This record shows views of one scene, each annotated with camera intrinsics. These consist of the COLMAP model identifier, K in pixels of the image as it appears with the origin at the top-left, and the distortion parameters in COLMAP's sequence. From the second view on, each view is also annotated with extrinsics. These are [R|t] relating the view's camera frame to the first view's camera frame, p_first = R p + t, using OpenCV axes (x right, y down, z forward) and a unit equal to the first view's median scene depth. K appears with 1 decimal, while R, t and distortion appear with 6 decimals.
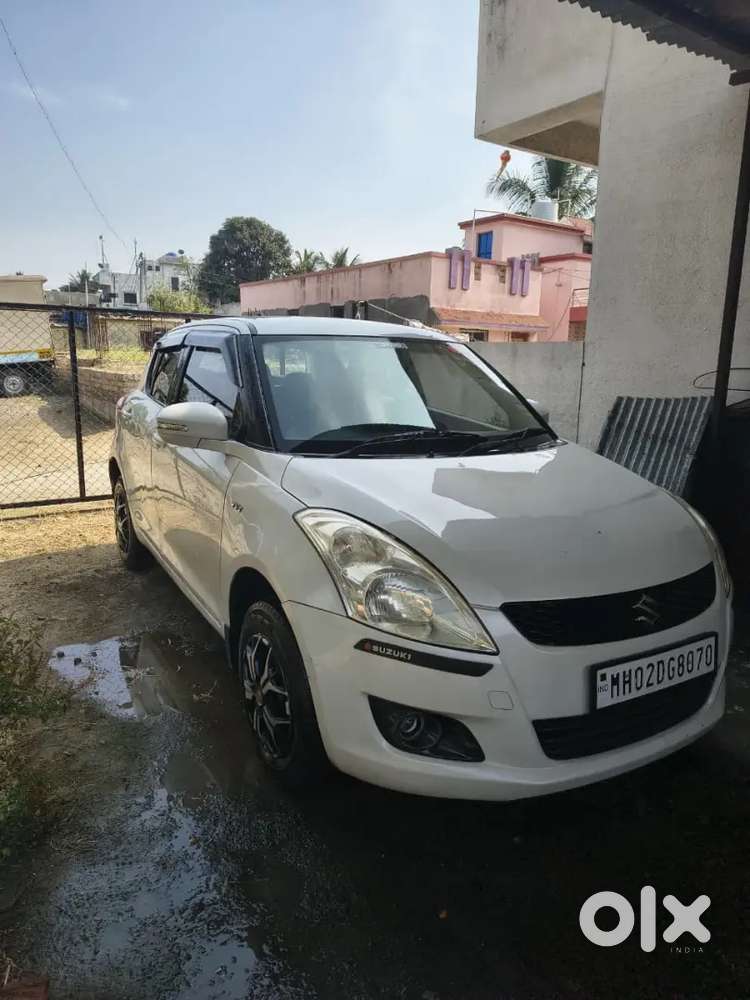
lens RADIAL K [[692.5, 0, 392.2], [0, 692.5, 508.6], [0, 0, 1]] dist [0.049333, -0.047964]
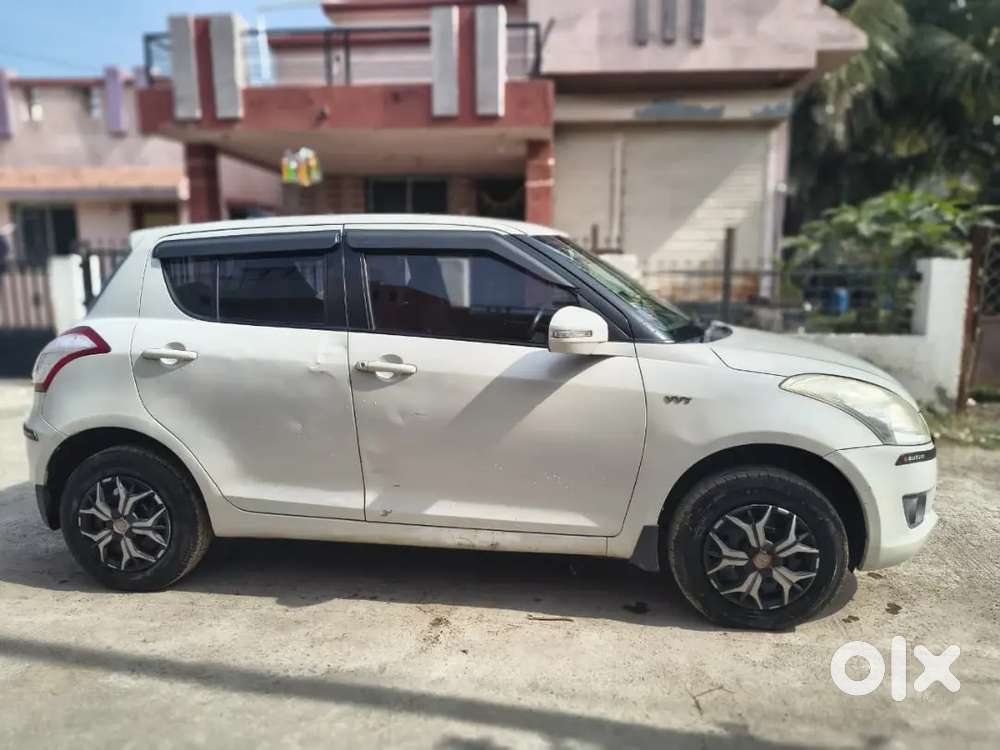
lens RADIAL K [[692.5, 0, 501.9], [0, 692.5, 378.8], [0, 0, 1]] dist [0.049333, -0.047964]
pose [[0.595736, -0.164459, 0.786163, -1.456773], [0.200130, 0.978334, 0.053006, -0.174088], [-0.777847, 0.125757, 0.615742, 0.706053]]
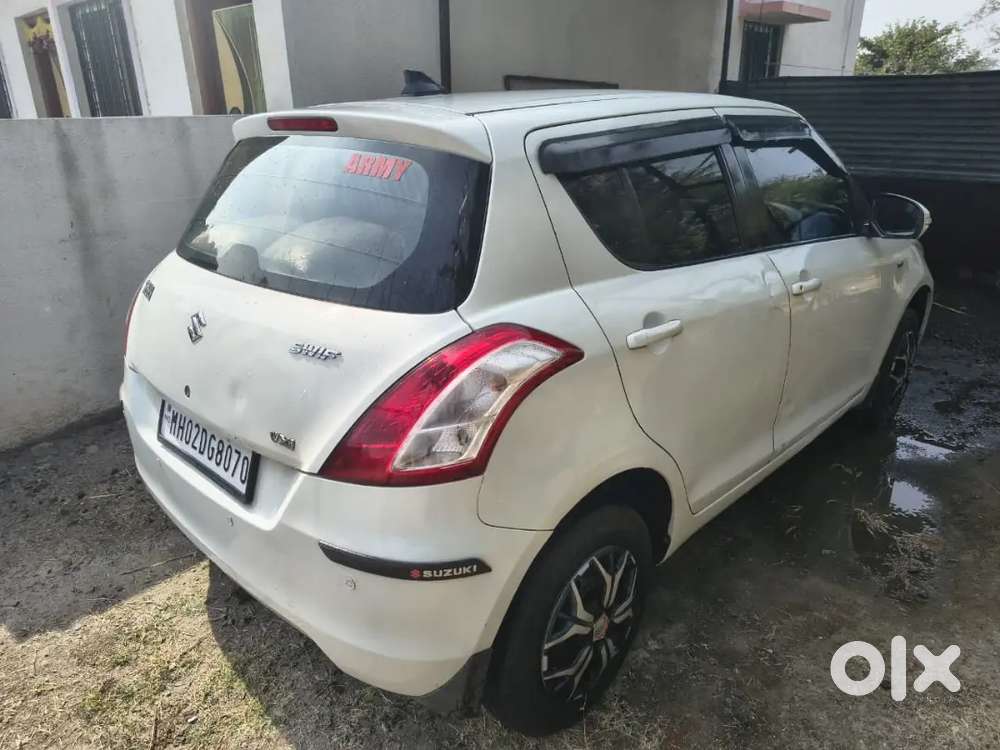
lens RADIAL K [[692.5, 0, 491.7], [0, 692.5, 367.6], [0, 0, 1]] dist [0.049333, -0.047964]
pose [[-0.281551, -0.360680, 0.889179, -1.466547], [0.211355, 0.880596, 0.424122, -0.647868], [-0.935980, 0.307344, -0.171701, 2.418426]]
